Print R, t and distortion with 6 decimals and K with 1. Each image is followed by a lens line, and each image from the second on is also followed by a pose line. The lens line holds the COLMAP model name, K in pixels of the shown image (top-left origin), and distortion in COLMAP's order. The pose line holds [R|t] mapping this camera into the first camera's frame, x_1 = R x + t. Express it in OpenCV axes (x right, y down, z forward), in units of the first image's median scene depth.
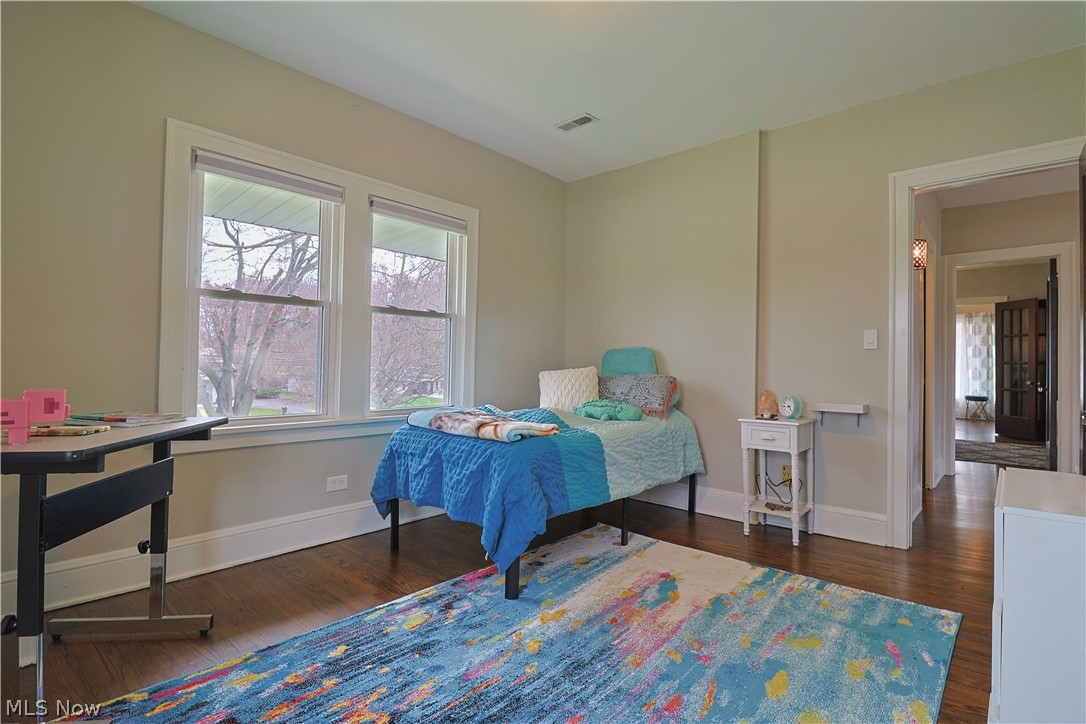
lens RADIAL K [[535.2, 0, 536.6], [0, 535.2, 354.1], [0, 0, 1]] dist [-0.001431, -0.005852]
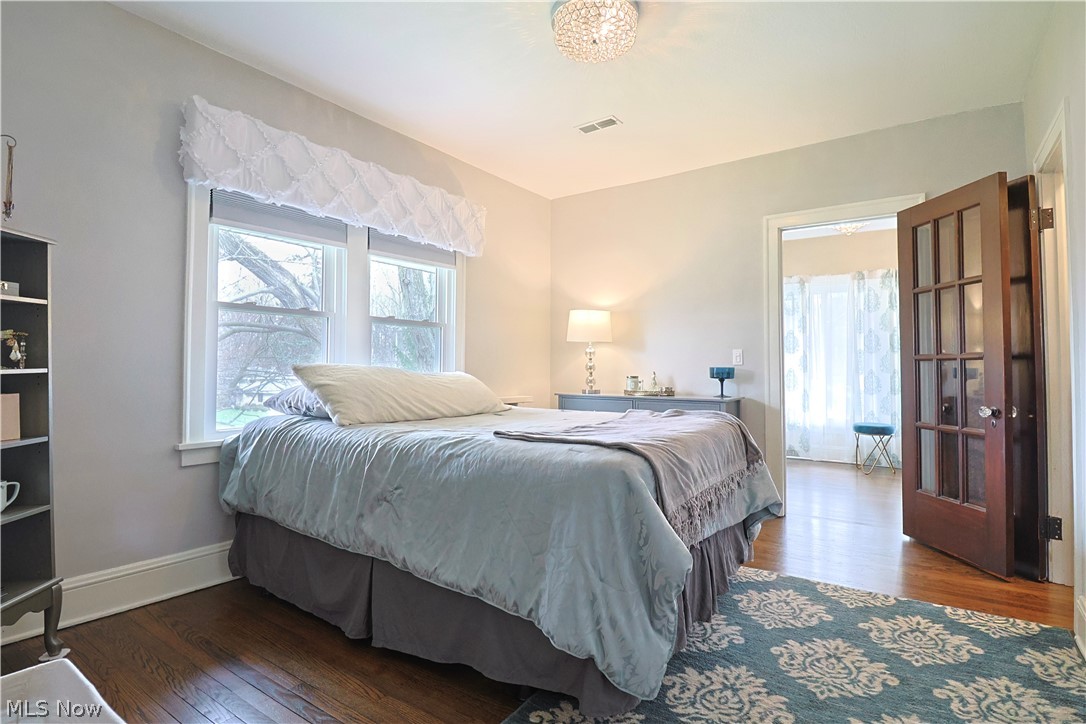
lens RADIAL K [[535.2, 0, 546.6], [0, 535.2, 364.1], [0, 0, 1]] dist [-0.001431, -0.005852]
pose [[0.993329, -0.019521, 0.113646, 0.196270], [0.019541, 0.999809, 0.000937, 0.005168], [-0.113643, 0.001291, 0.993521, 0.225092]]
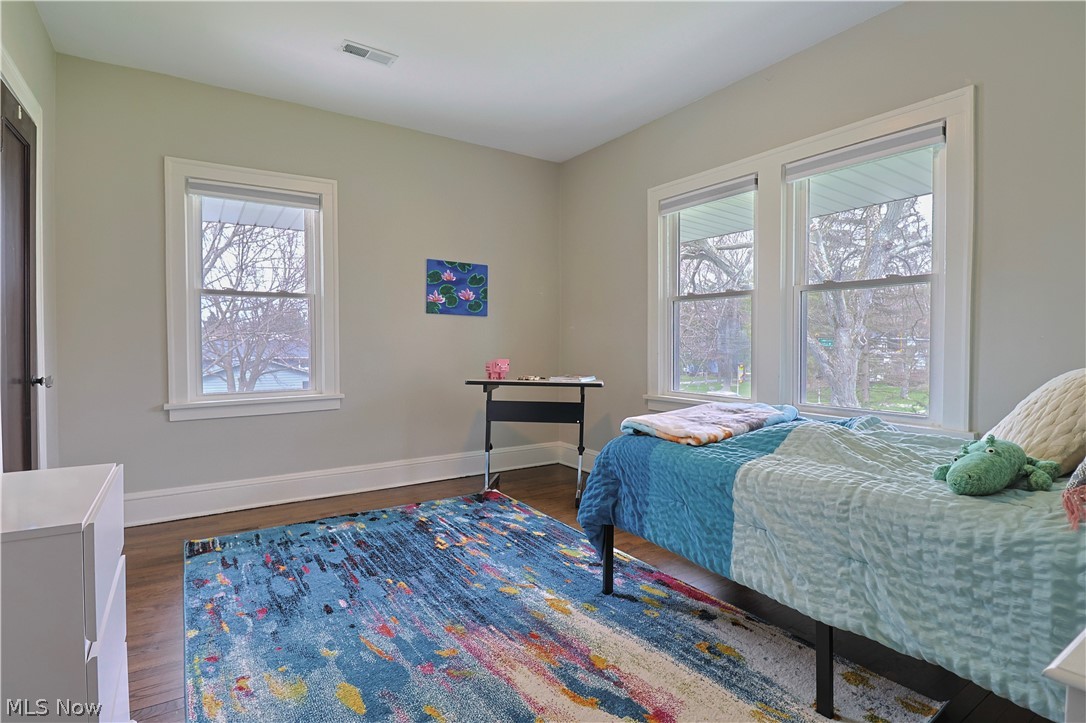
lens RADIAL K [[535.2, 0, 541.5], [0, 535.2, 359.9], [0, 0, 1]] dist [-0.001431, -0.005852]
pose [[-0.251831, 0.012807, -0.967686, 1.310734], [0.011675, 0.999880, 0.010194, 0.038782], [0.967701, -0.008731, -0.251950, 1.629781]]
